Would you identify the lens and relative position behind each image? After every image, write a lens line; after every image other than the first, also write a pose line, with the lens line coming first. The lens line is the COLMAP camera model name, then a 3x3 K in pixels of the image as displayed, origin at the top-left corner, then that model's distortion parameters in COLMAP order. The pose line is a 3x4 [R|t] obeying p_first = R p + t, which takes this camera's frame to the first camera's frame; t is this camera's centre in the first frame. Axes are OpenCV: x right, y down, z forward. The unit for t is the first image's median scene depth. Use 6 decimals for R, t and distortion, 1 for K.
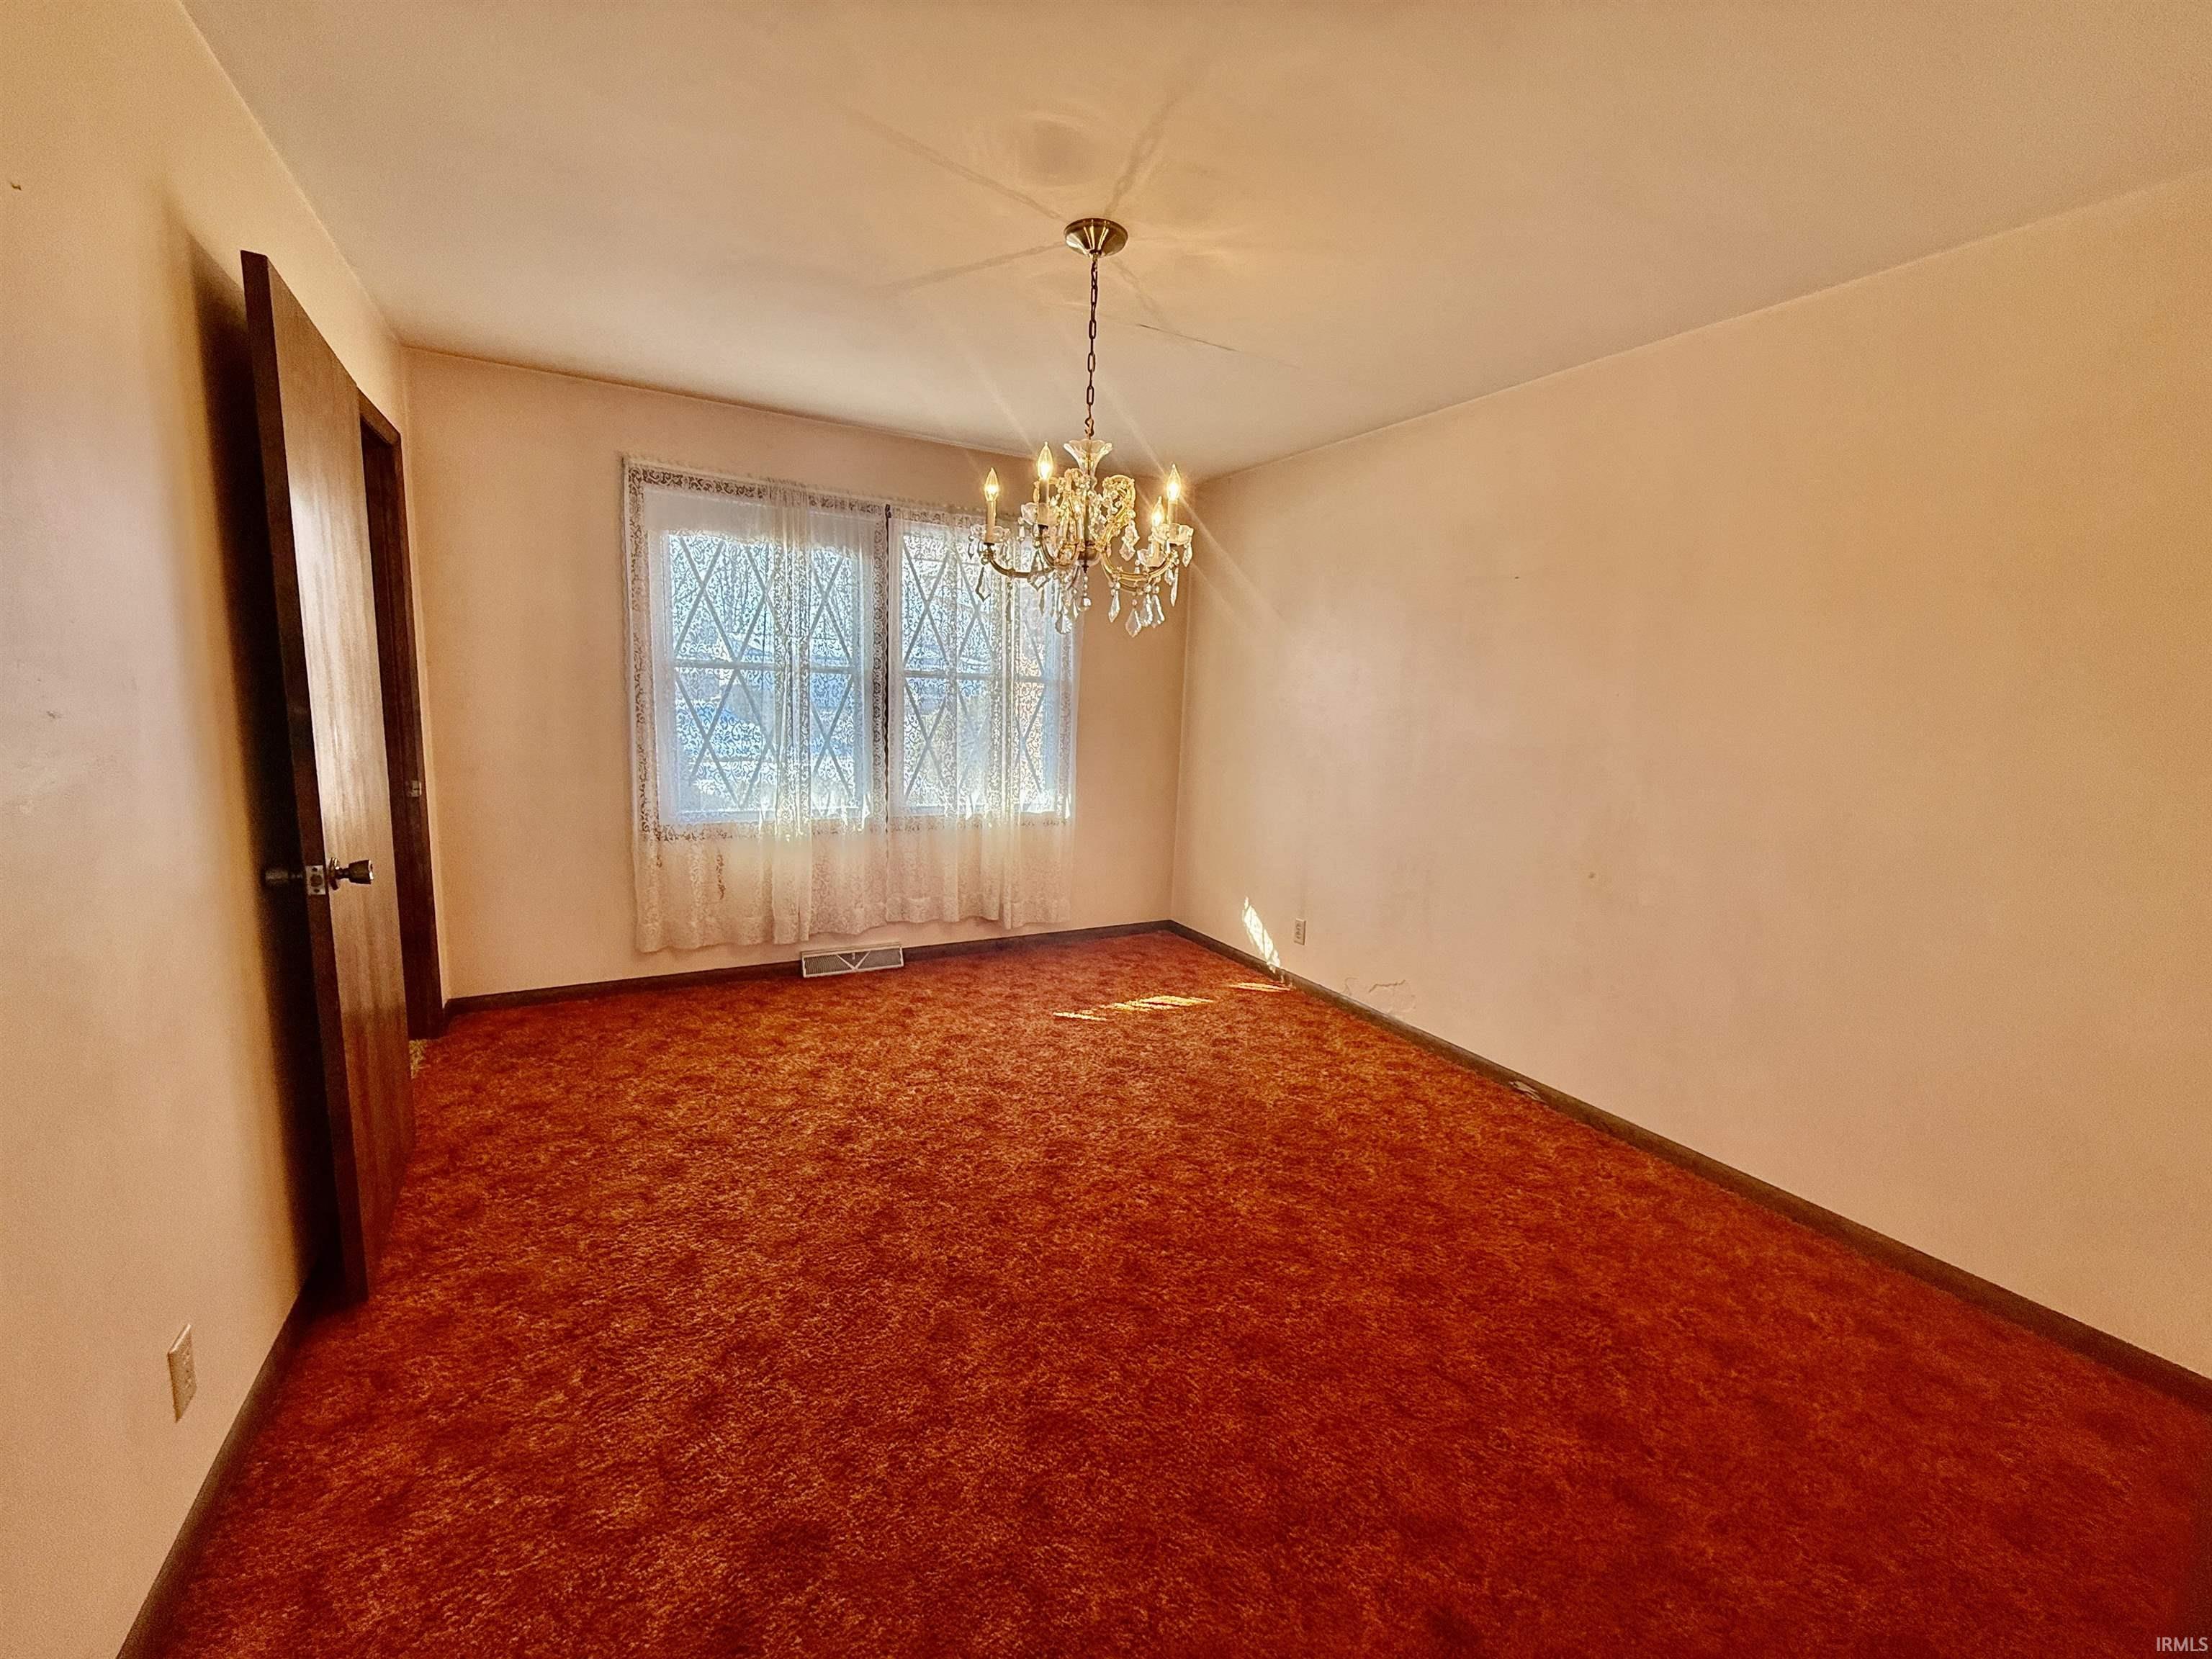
lens RADIAL K [[881.3, 0, 1105.5], [0, 881.3, 827.3], [0, 0, 1]] dist [0.001837, -0.000190]
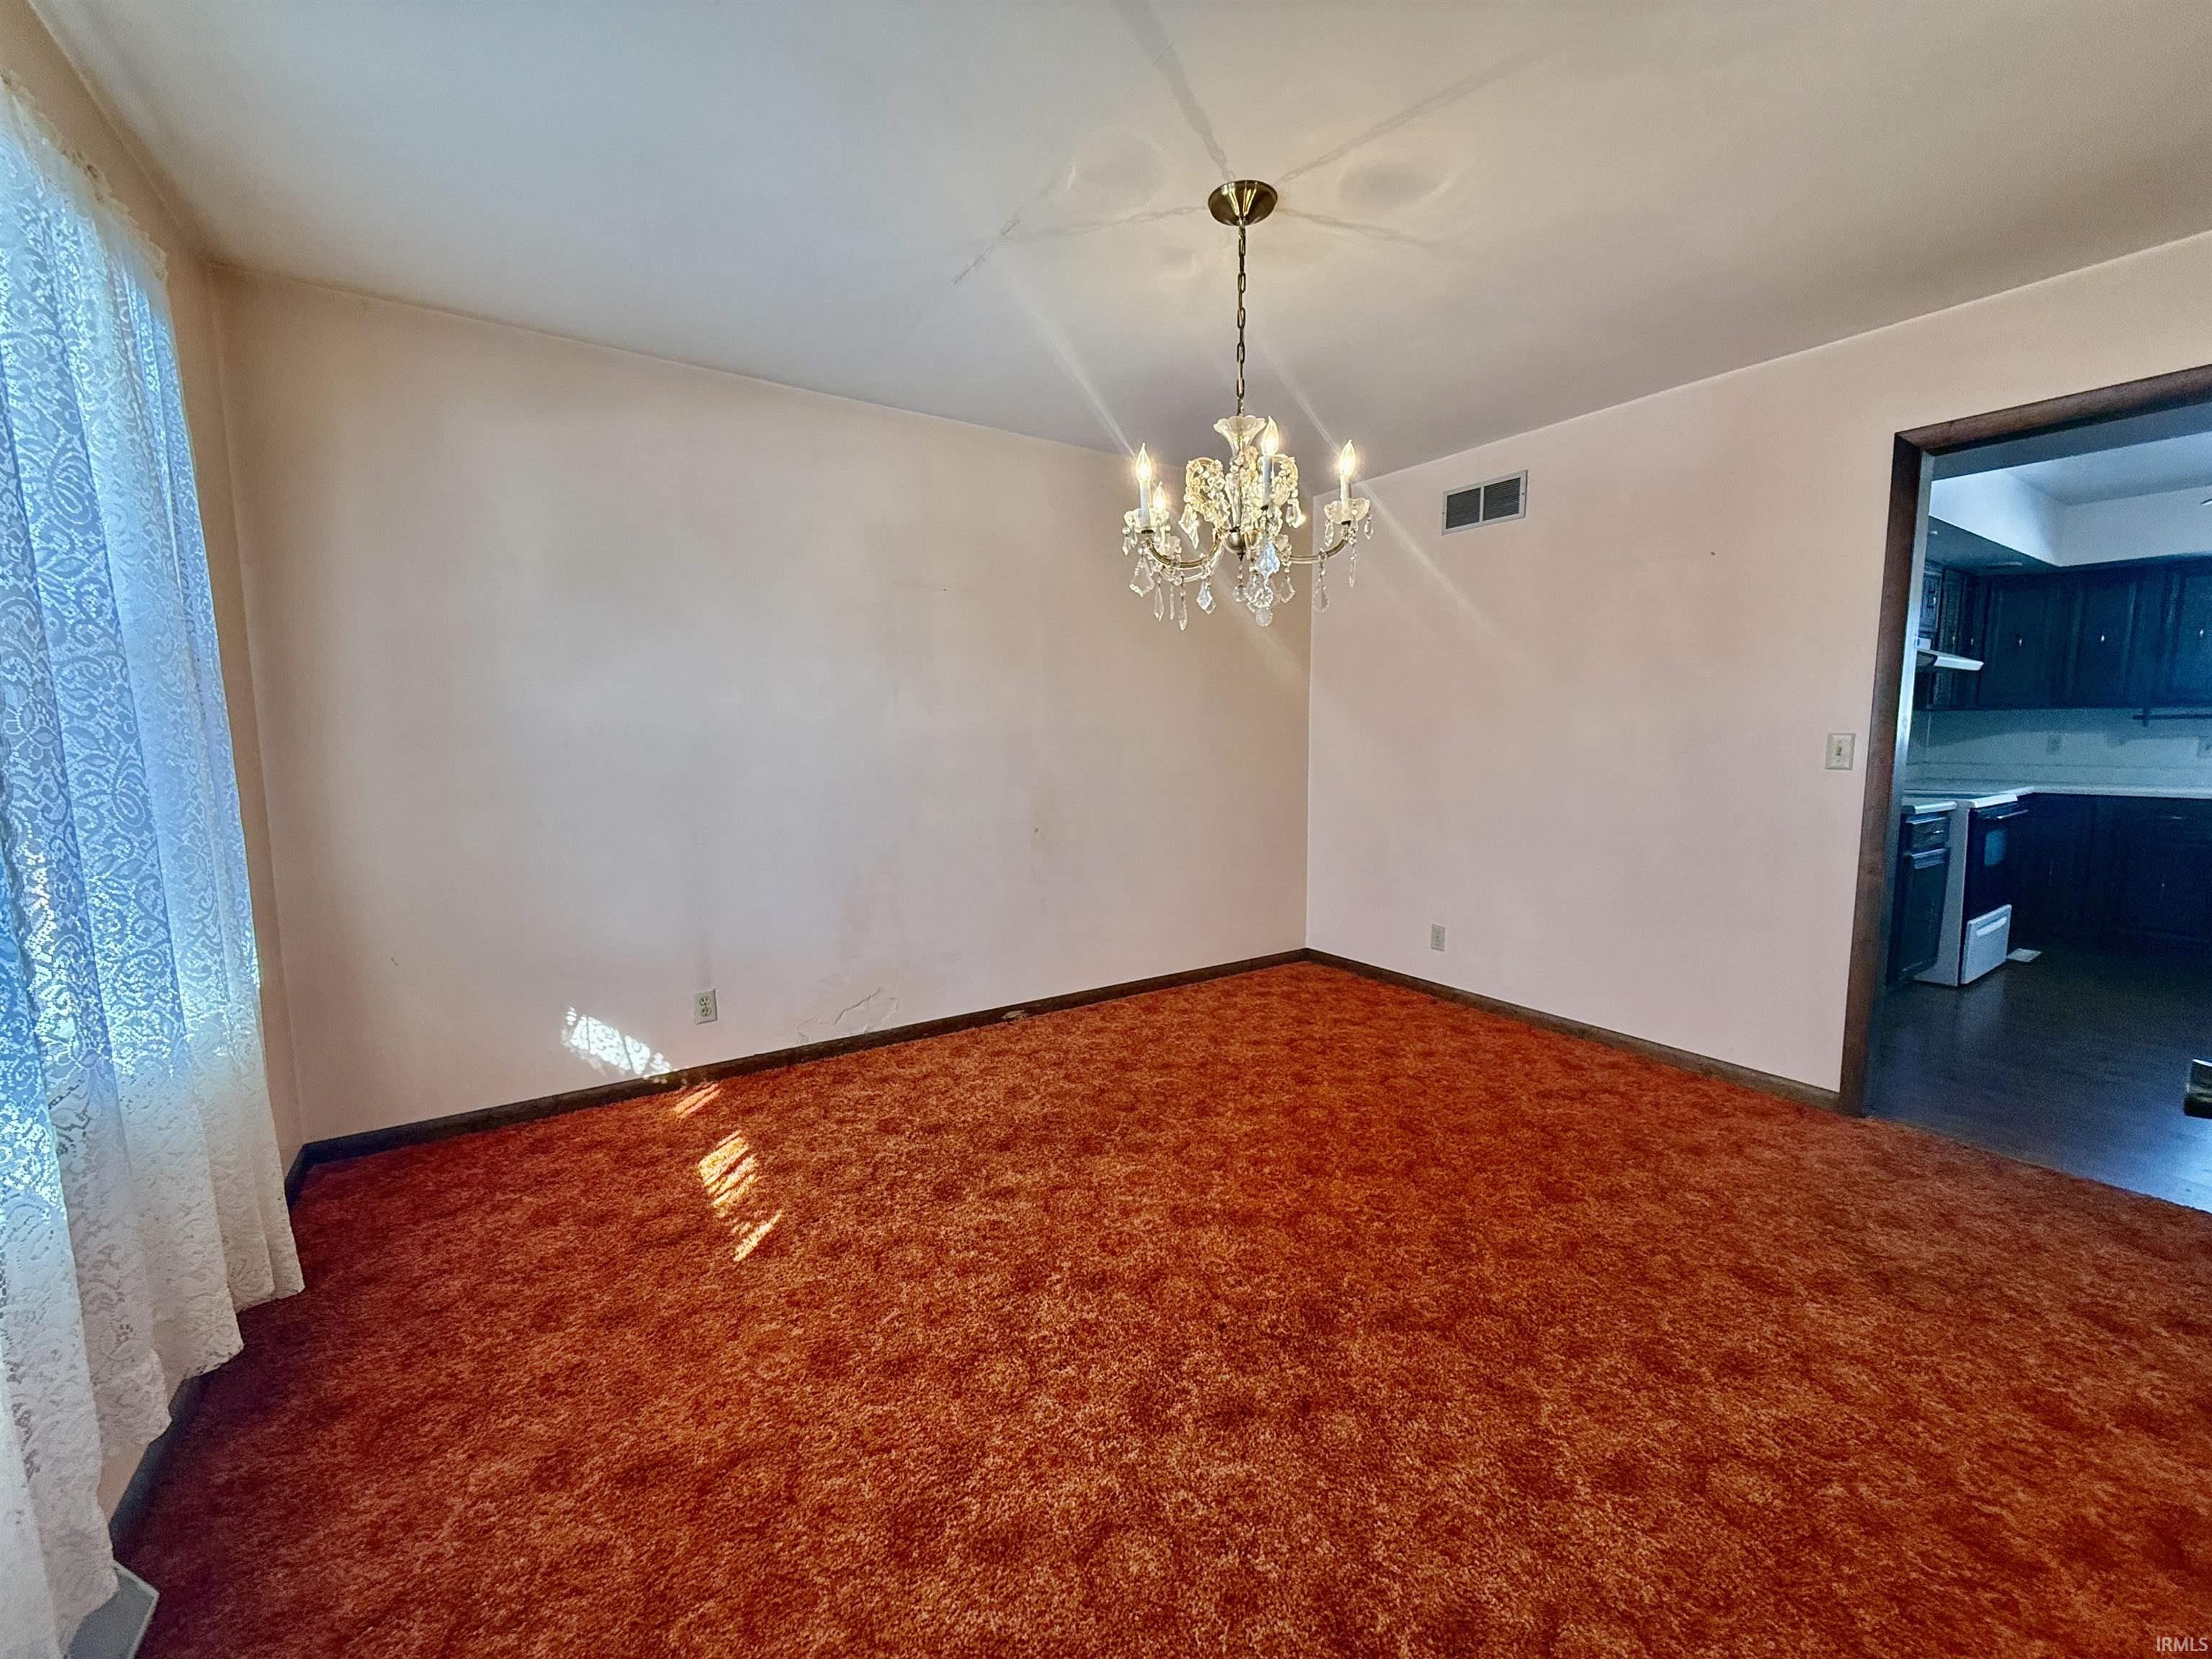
lens RADIAL K [[881.3, 0, 1113.7], [0, 881.3, 827.4], [0, 0, 1]] dist [0.001837, -0.000190]
pose [[-0.089924, -0.145946, 0.985197, -0.607633], [0.150115, 0.975918, 0.158273, -0.112514], [-0.984571, 0.162126, -0.065849, 0.776440]]
